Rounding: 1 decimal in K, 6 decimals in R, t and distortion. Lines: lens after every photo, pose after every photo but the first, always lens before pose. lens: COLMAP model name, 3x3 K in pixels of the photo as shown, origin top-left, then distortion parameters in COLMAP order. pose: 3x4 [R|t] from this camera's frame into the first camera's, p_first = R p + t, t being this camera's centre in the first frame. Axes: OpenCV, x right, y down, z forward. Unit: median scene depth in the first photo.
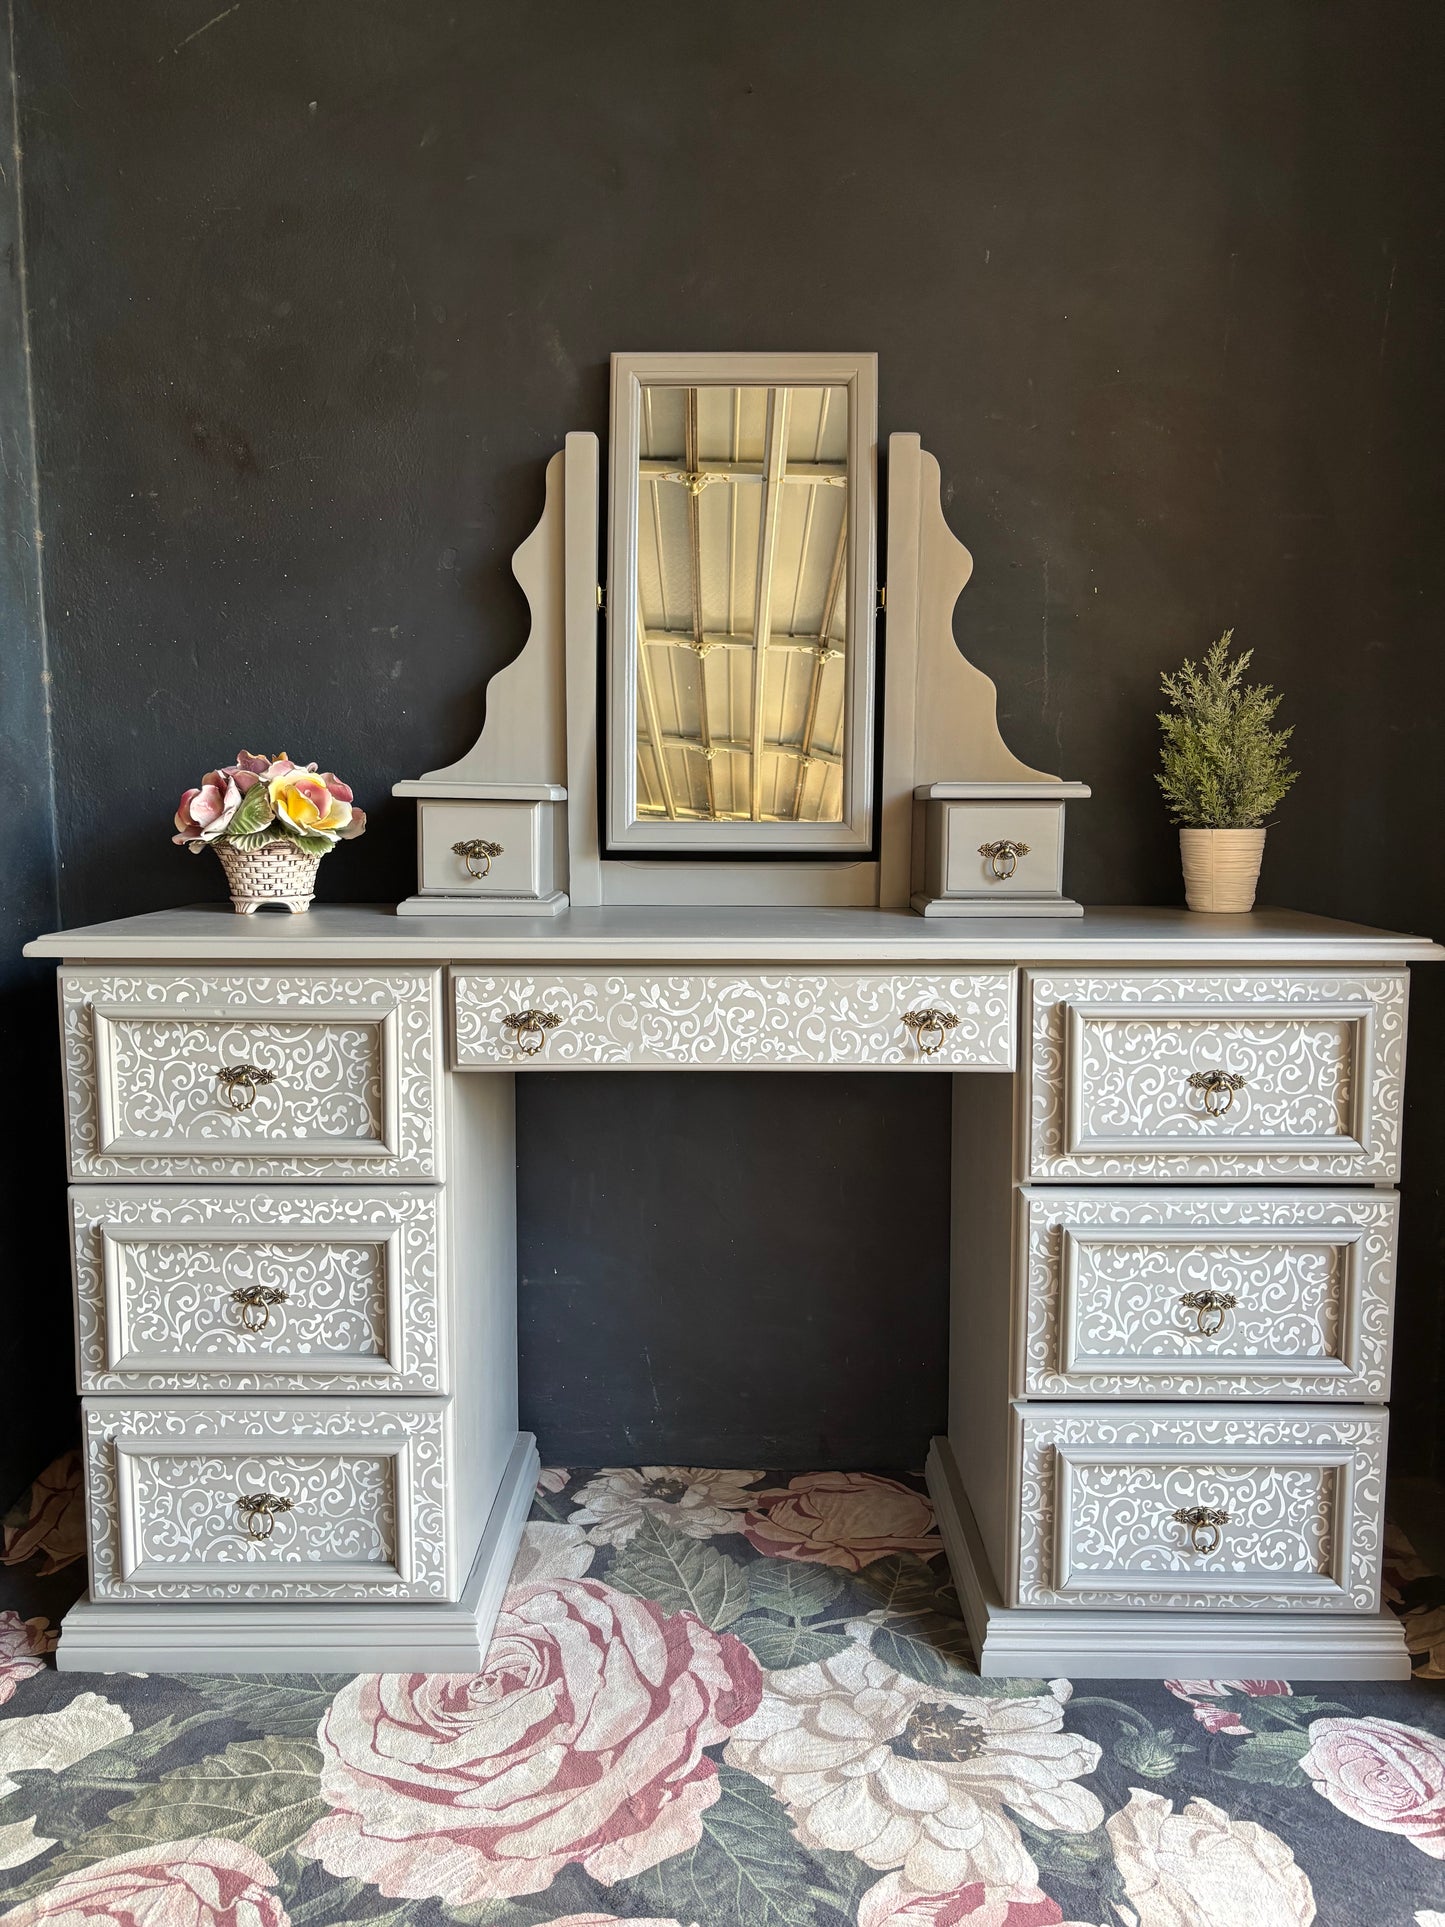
lens RADIAL K [[1471.4, 0, 729.5], [0, 1471.4, 954.8], [0, 0, 1]] dist [0.046205, -0.055261]
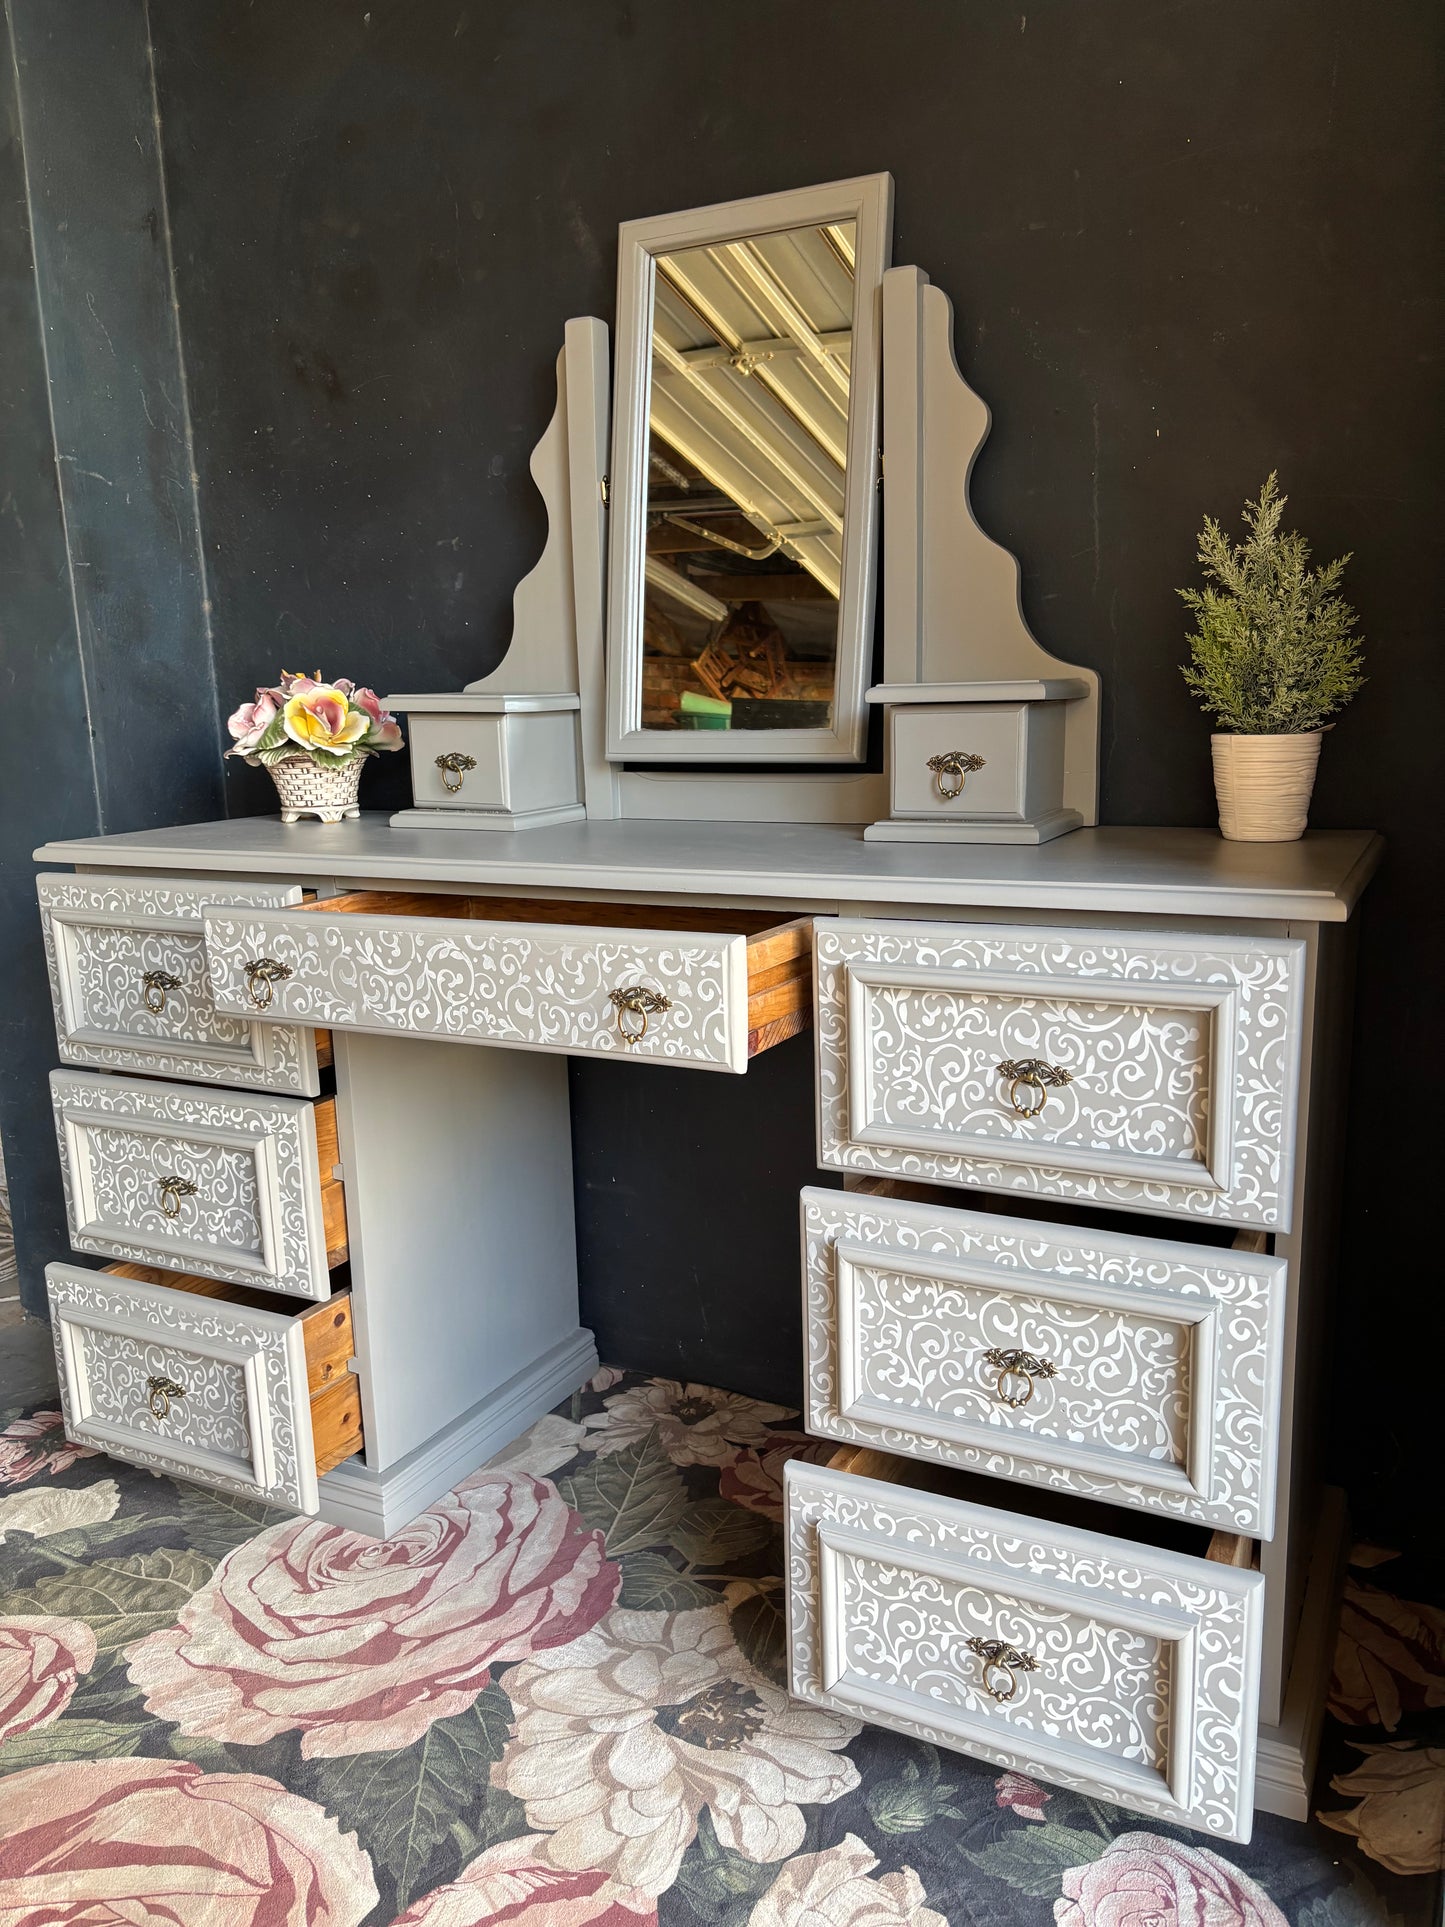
lens RADIAL K [[1471.4, 0, 727.7], [0, 1471.4, 975.4], [0, 0, 1]] dist [0.046205, -0.055261]
pose [[0.892629, 0.063600, -0.446282, 0.519063], [-0.021533, 0.994883, 0.098712, -0.034627], [0.450277, -0.078503, 0.889431, 0.195655]]
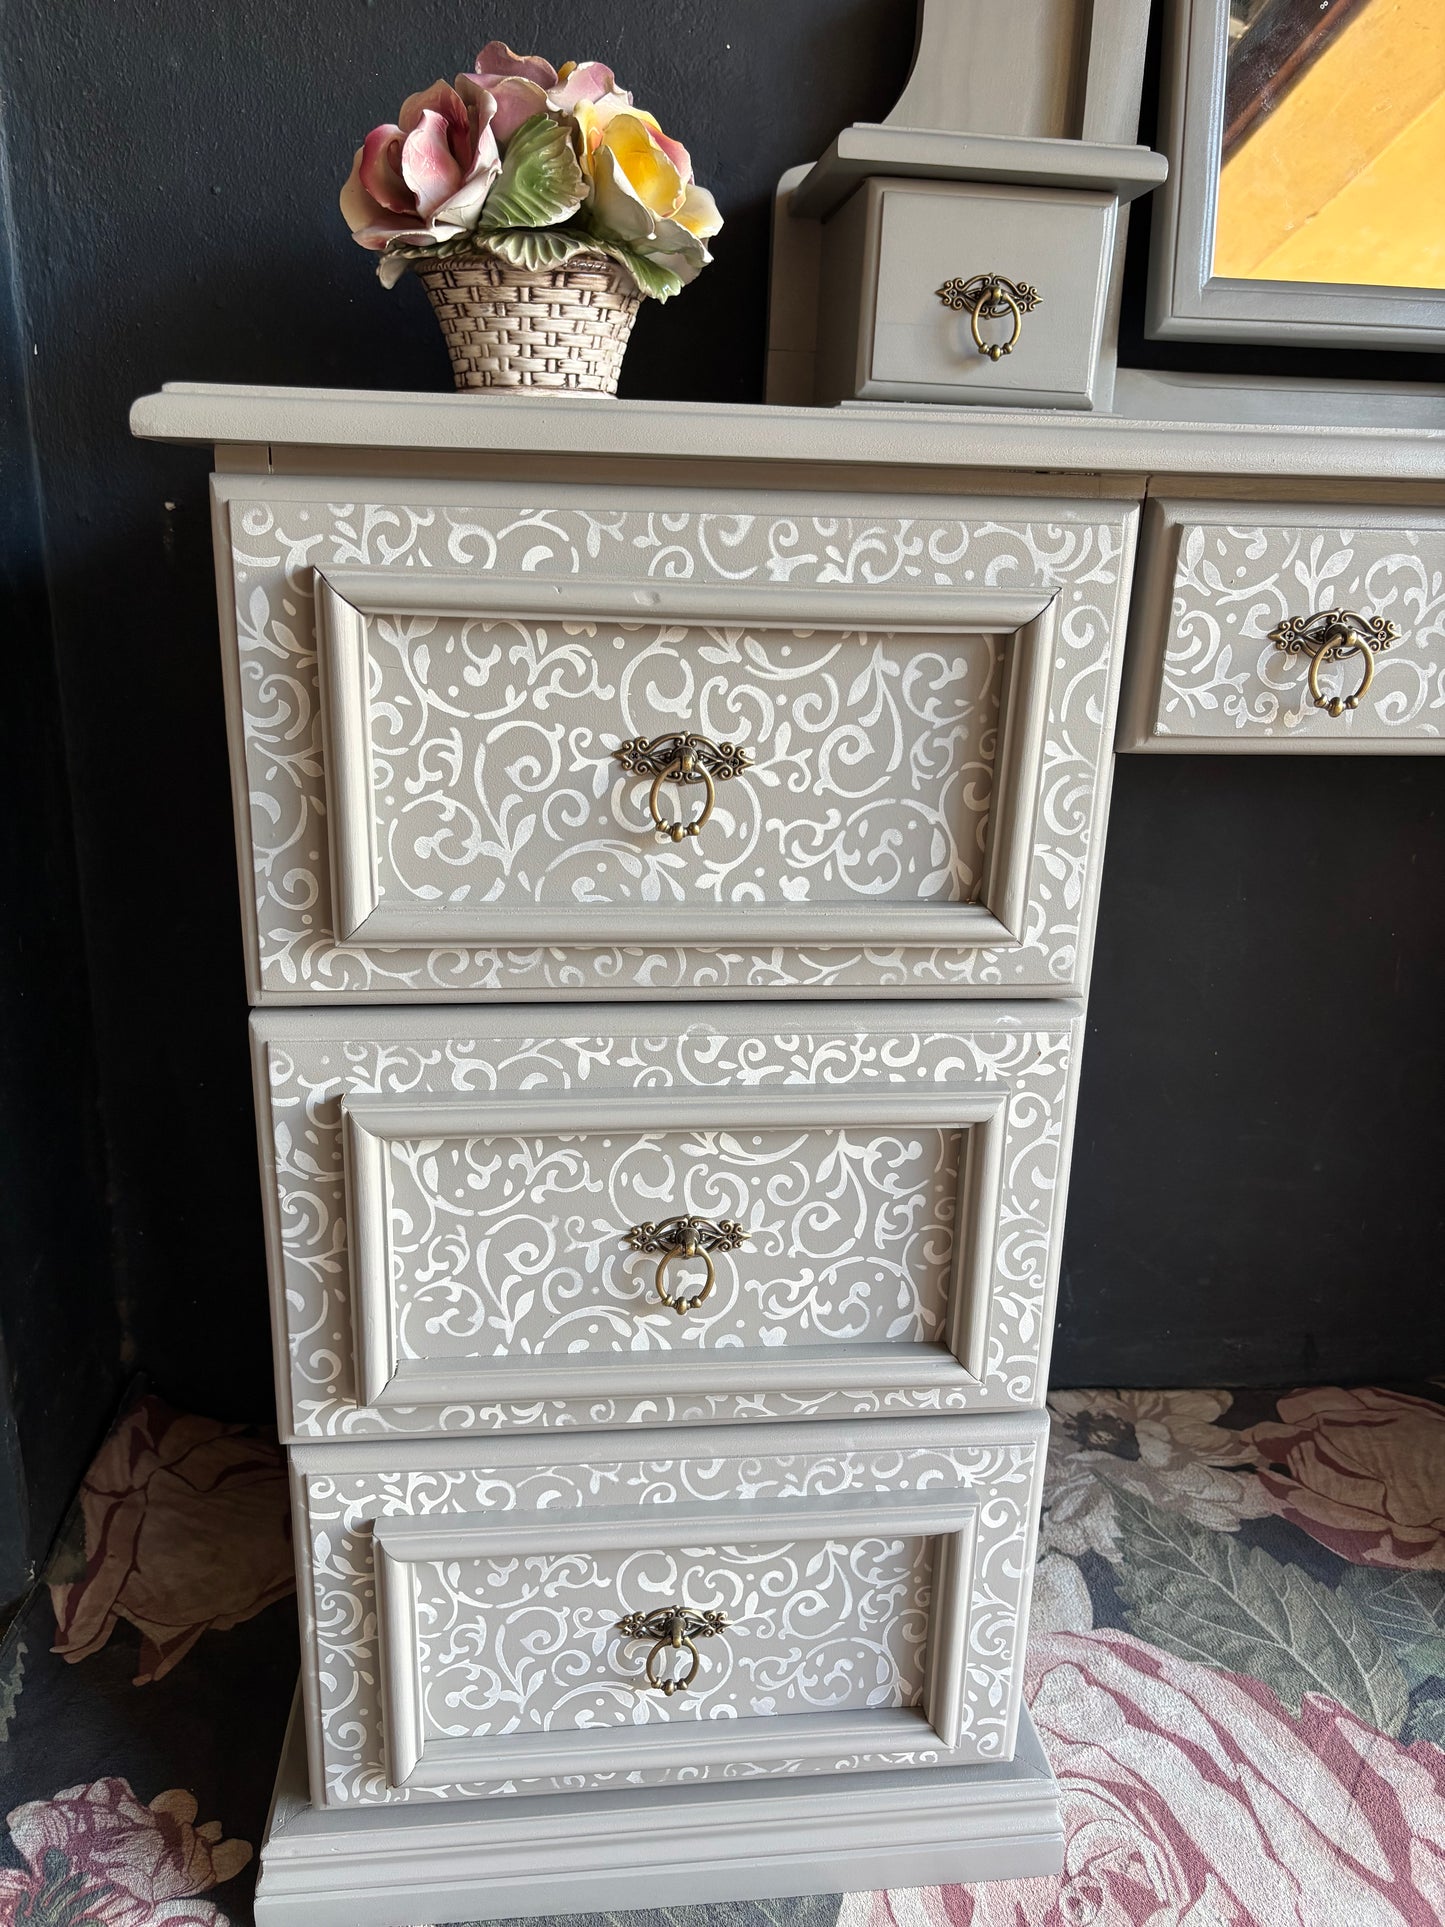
lens RADIAL K [[1471.4, 0, 728.3], [0, 1471.4, 970.9], [0, 0, 1]] dist [0.046205, -0.055261]
pose [[0.992309, -0.011150, 0.123284, -0.361534], [-0.012797, 0.981360, 0.191753, 0.059576], [-0.123123, -0.191856, 0.973669, 0.565198]]
